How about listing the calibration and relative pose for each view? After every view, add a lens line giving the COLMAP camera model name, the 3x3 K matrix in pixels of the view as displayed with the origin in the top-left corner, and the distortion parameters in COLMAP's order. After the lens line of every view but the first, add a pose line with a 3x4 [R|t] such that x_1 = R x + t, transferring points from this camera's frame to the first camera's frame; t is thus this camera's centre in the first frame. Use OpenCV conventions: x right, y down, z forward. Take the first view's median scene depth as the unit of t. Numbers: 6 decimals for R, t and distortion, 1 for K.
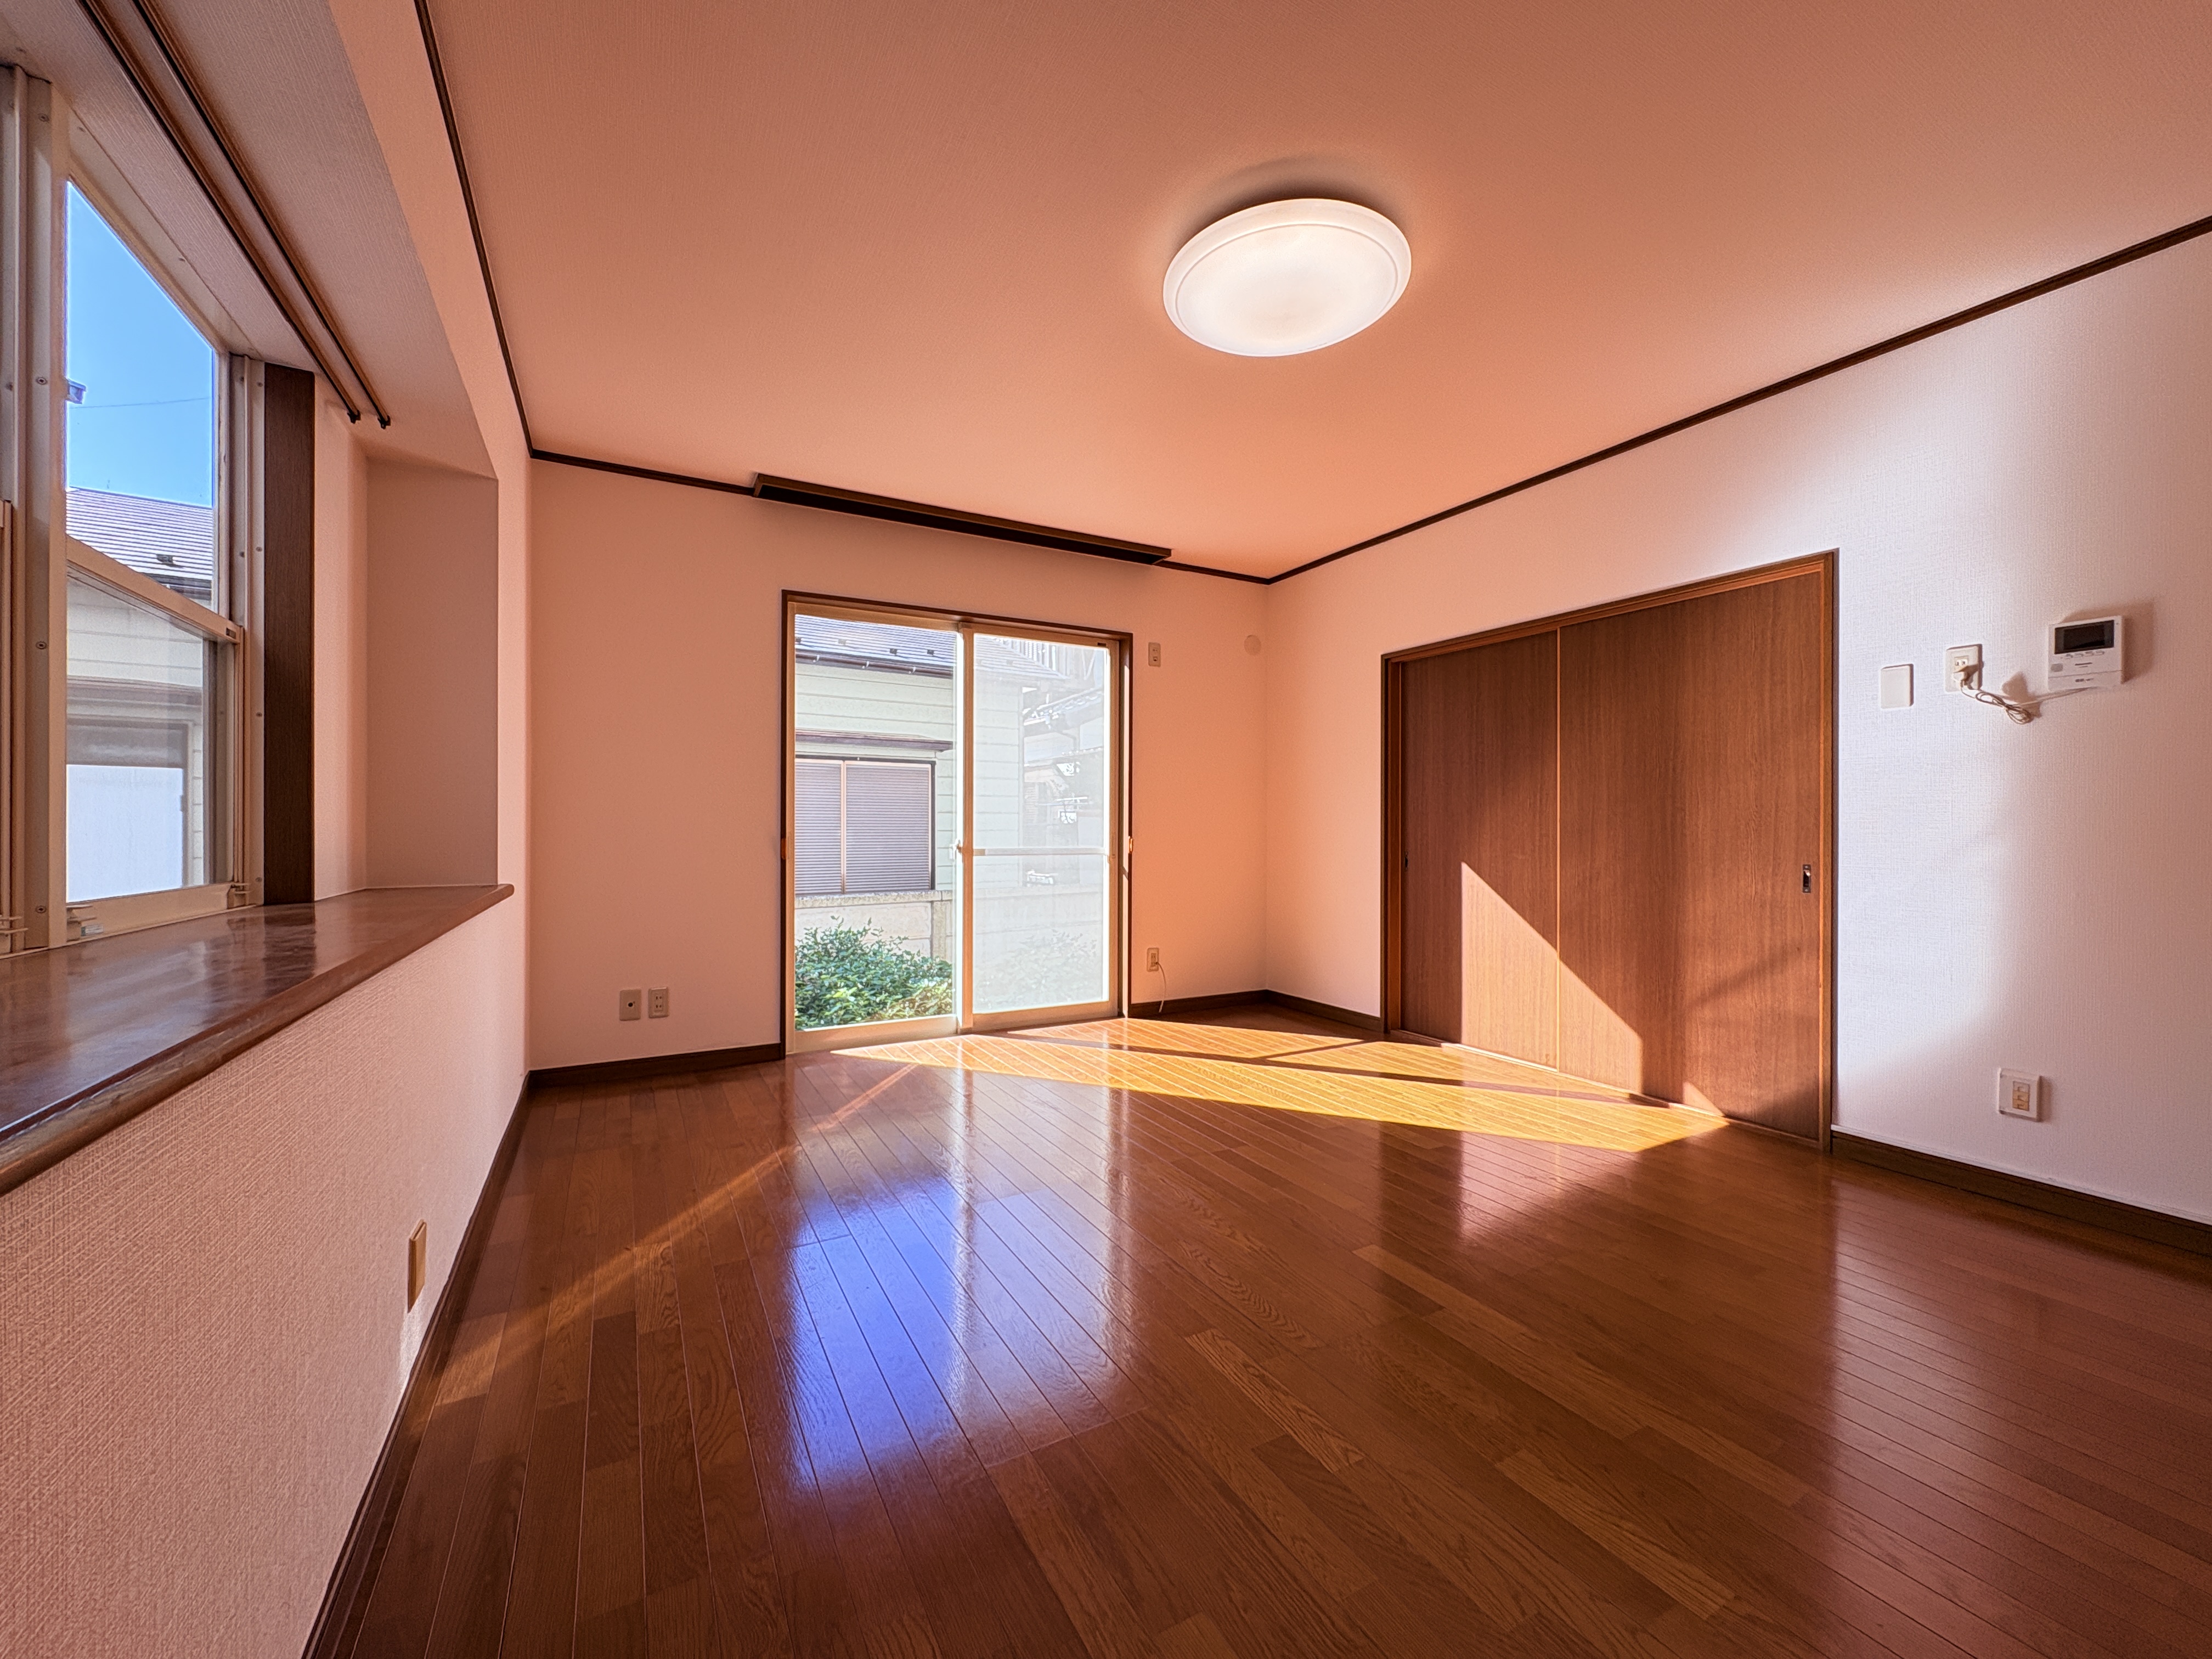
lens RADIAL K [[880.9, 0, 1106.0], [0, 880.9, 829.5], [0, 0, 1]] dist [0.001138, 0.000424]
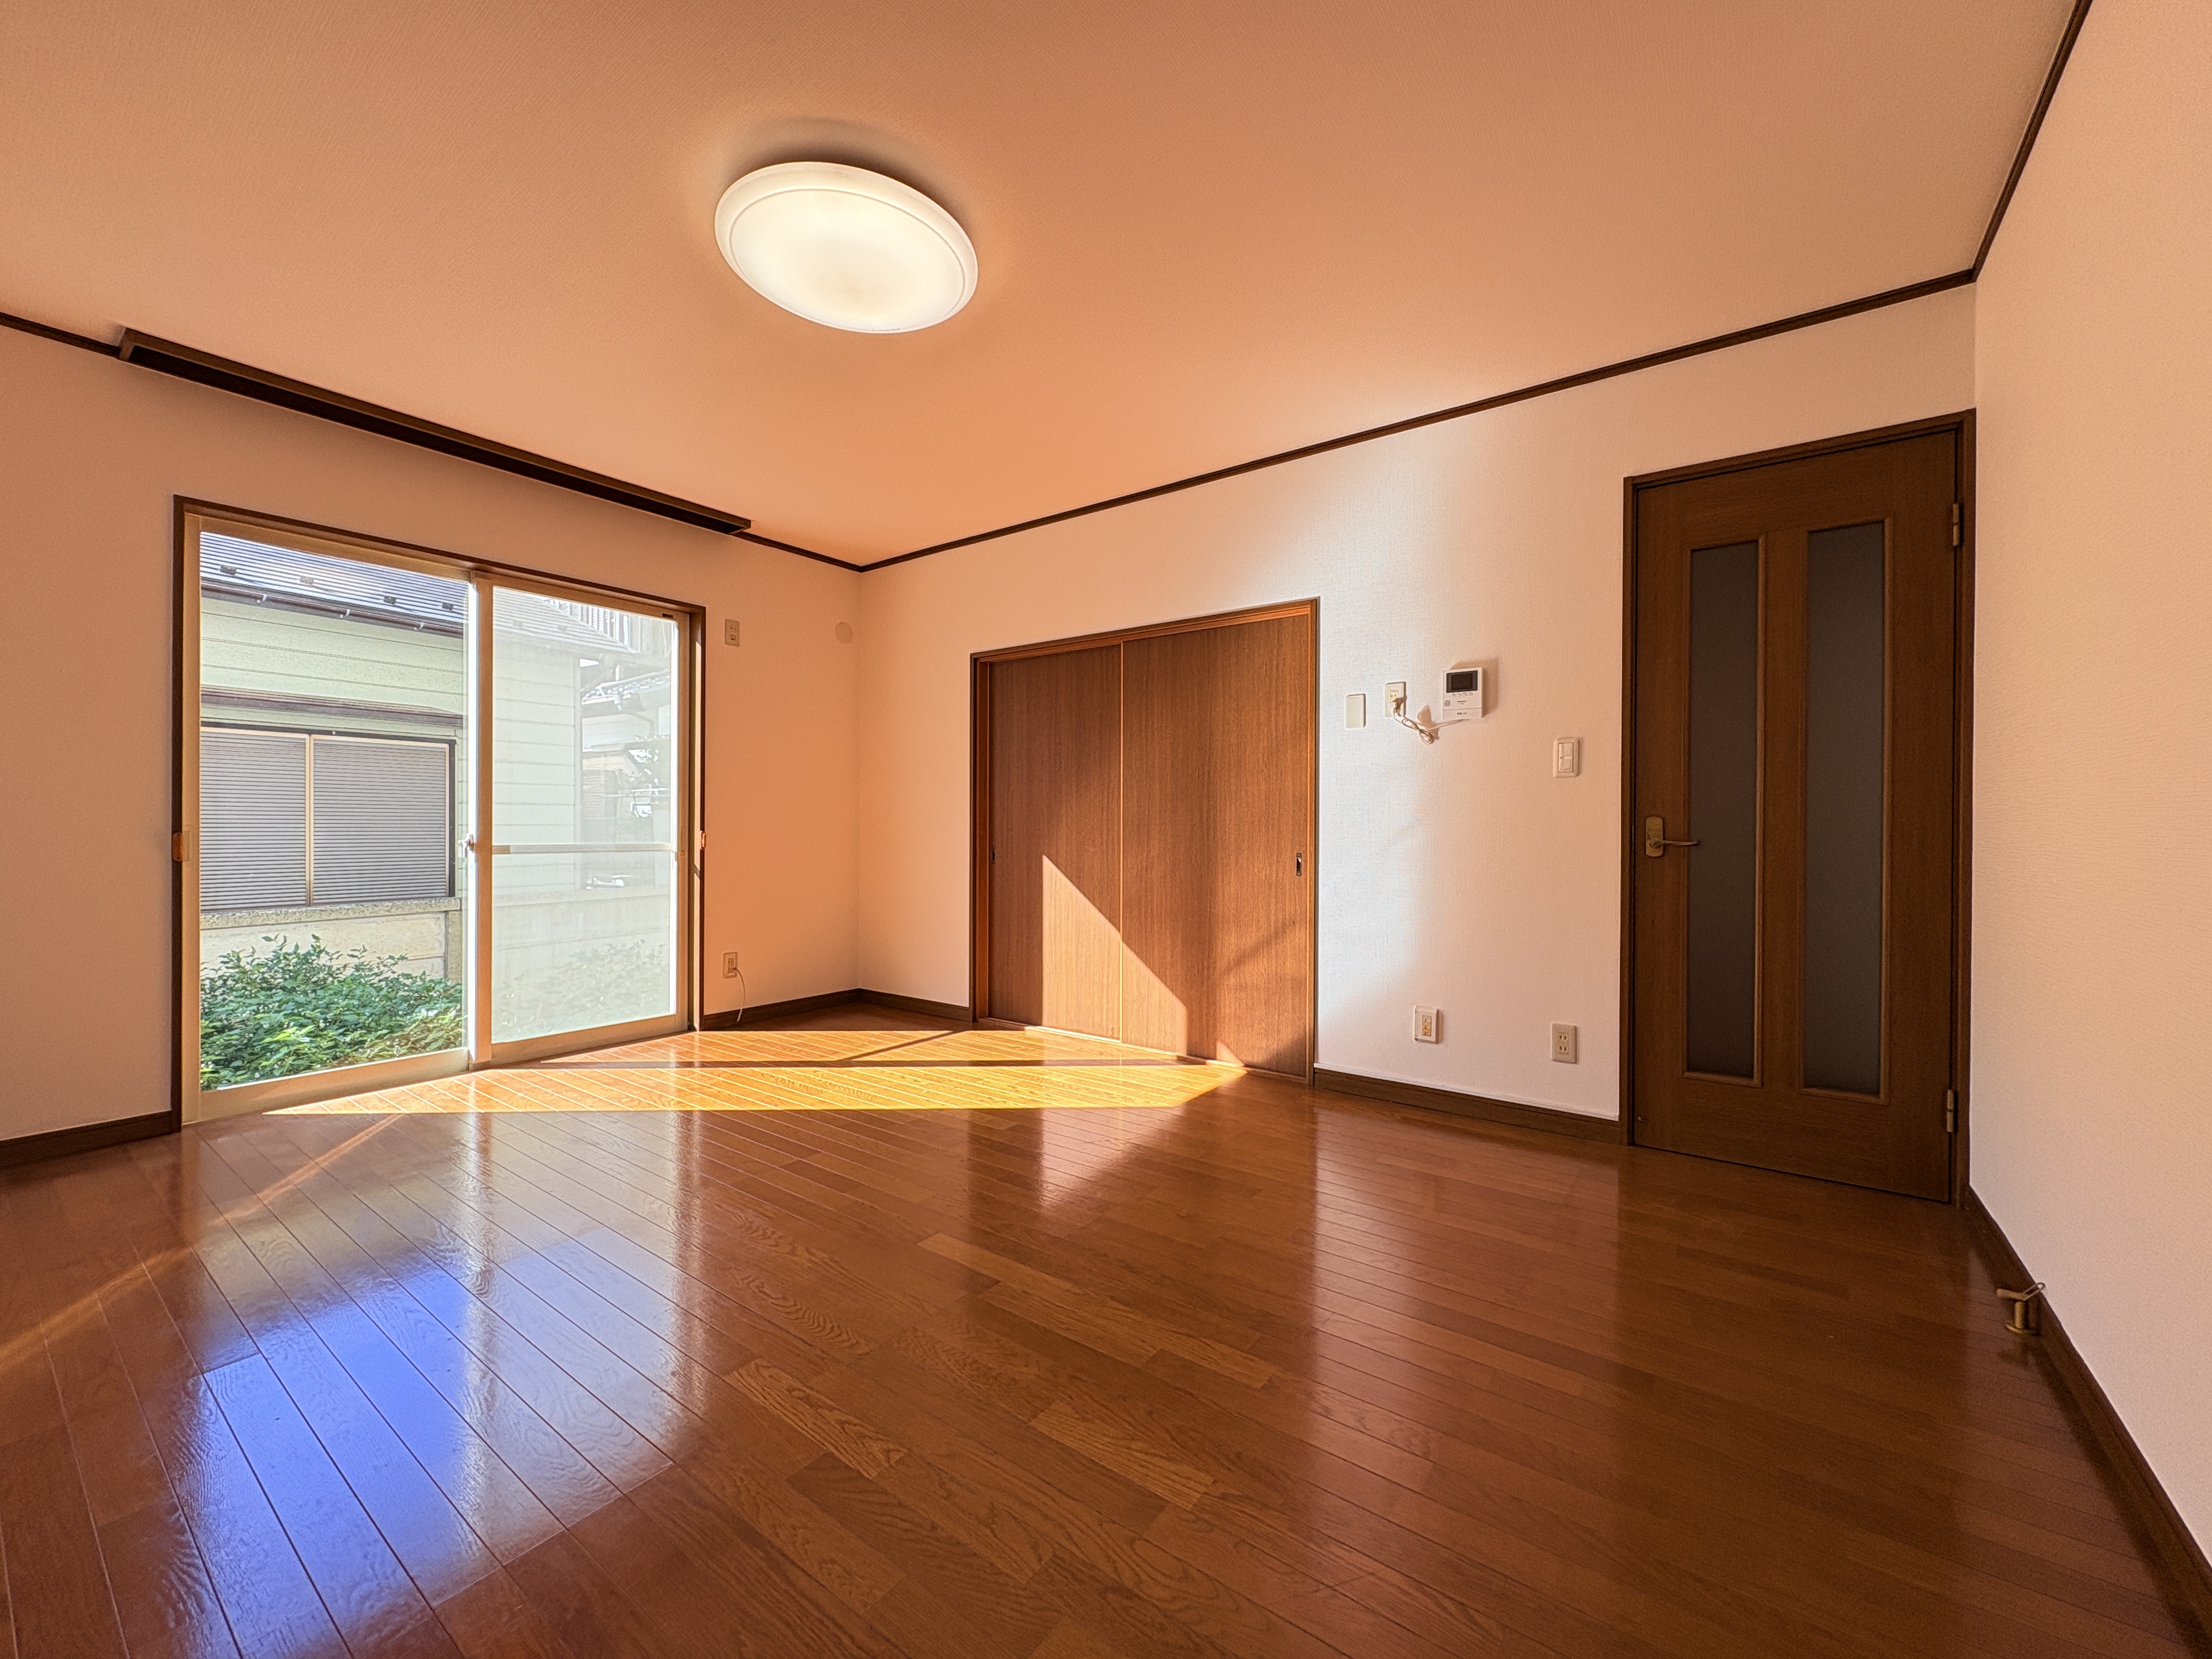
lens RADIAL K [[880.9, 0, 1106.0], [0, 880.9, 829.5], [0, 0, 1]] dist [0.001138, 0.000424]
pose [[0.907395, 0.000588, 0.420279, 0.033310], [-0.002298, 0.999991, 0.003561, 0.003139], [-0.420274, -0.004197, 0.907388, 0.004025]]
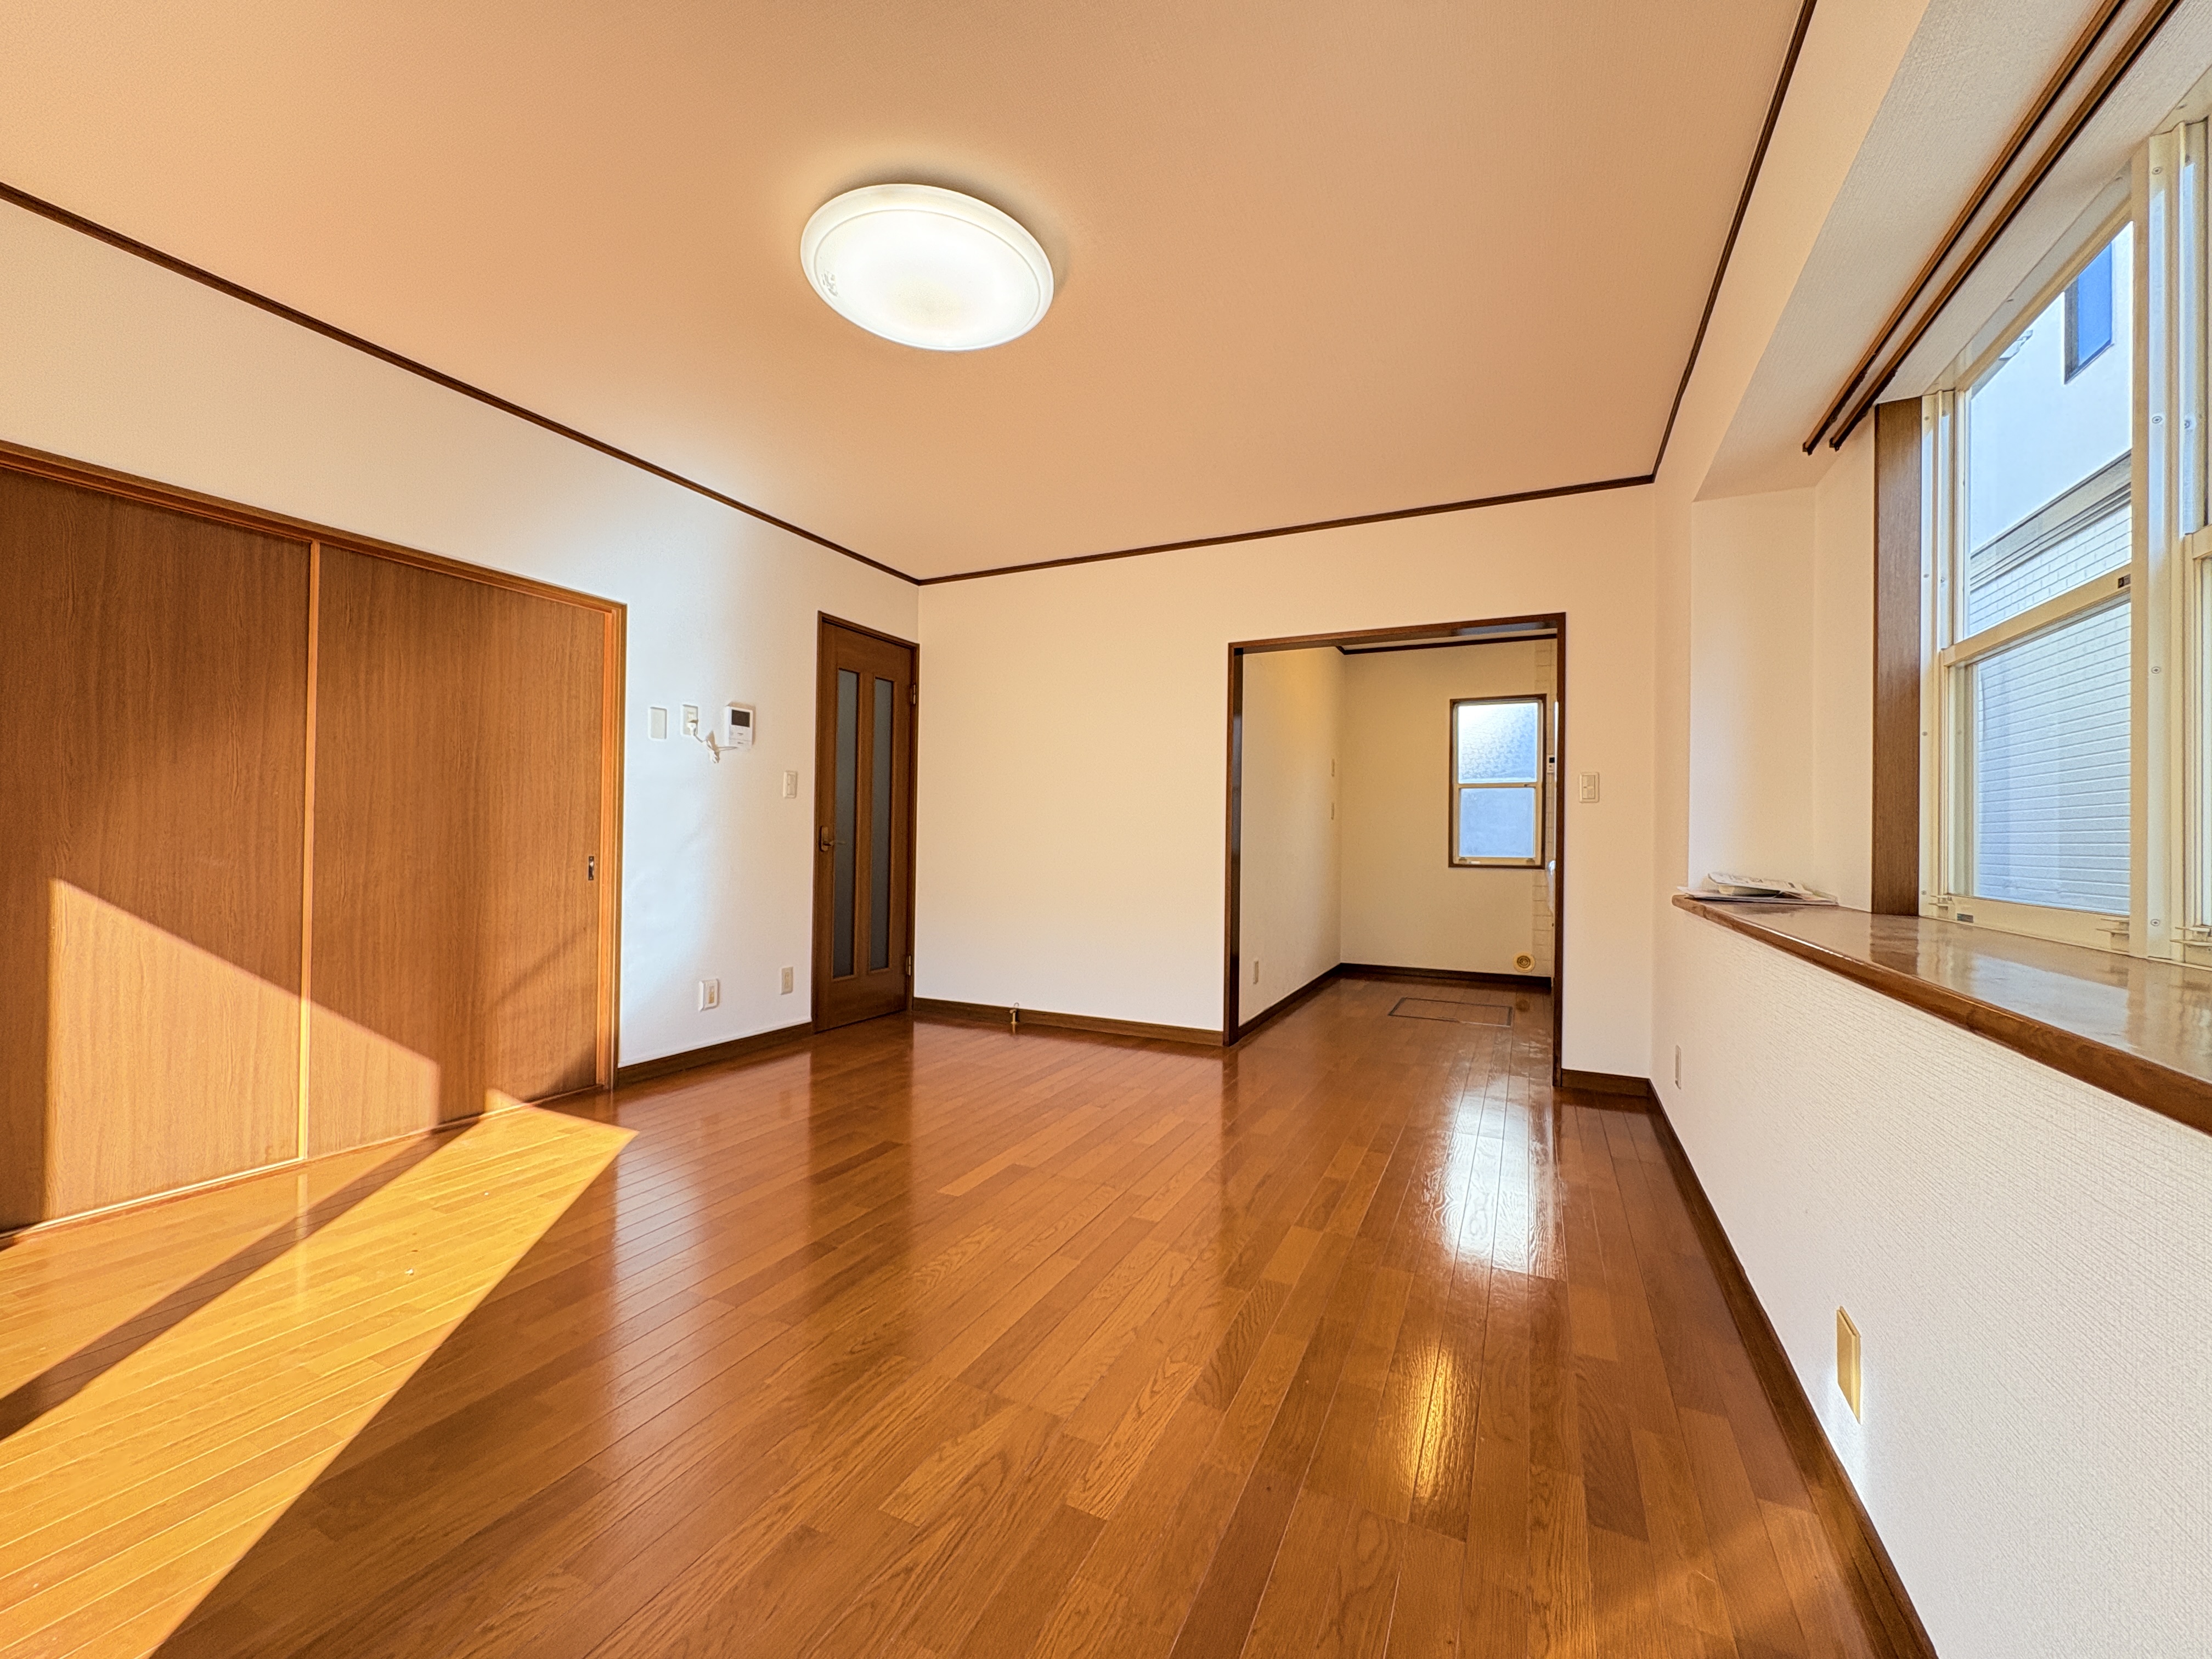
lens RADIAL K [[883.8, 0, 1106.0], [0, 883.8, 829.5], [0, 0, 1]] dist [0.003088, 0.000119]
pose [[-0.576484, -0.001830, 0.817107, -0.498649], [-0.015183, 0.999849, -0.008473, 0.002959], [-0.816968, -0.017290, -0.576424, 0.972374]]
